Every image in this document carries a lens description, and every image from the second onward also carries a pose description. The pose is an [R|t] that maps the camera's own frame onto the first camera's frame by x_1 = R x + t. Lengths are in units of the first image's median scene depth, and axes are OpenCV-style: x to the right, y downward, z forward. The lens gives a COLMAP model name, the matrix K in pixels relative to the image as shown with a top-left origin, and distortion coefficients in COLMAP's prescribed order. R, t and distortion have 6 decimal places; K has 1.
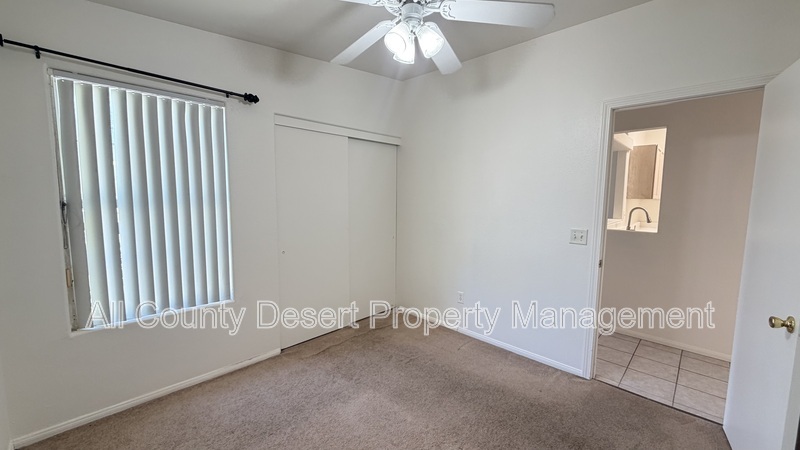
lens RADIAL K [[319.9, 0, 403.1], [0, 319.9, 223.0], [0, 0, 1]] dist [-0.001081, -0.000224]
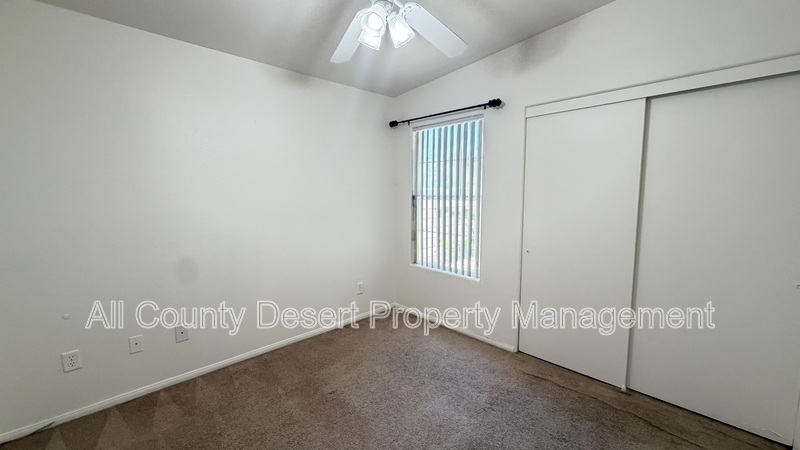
lens RADIAL K [[319.9, 0, 399.0], [0, 319.9, 229.2], [0, 0, 1]] dist [-0.001081, -0.000224]
pose [[-0.051824, 0.104905, -0.993131, 0.688560], [-0.087368, 0.990178, 0.109152, -0.055146], [0.994827, 0.092424, -0.042150, 0.779980]]
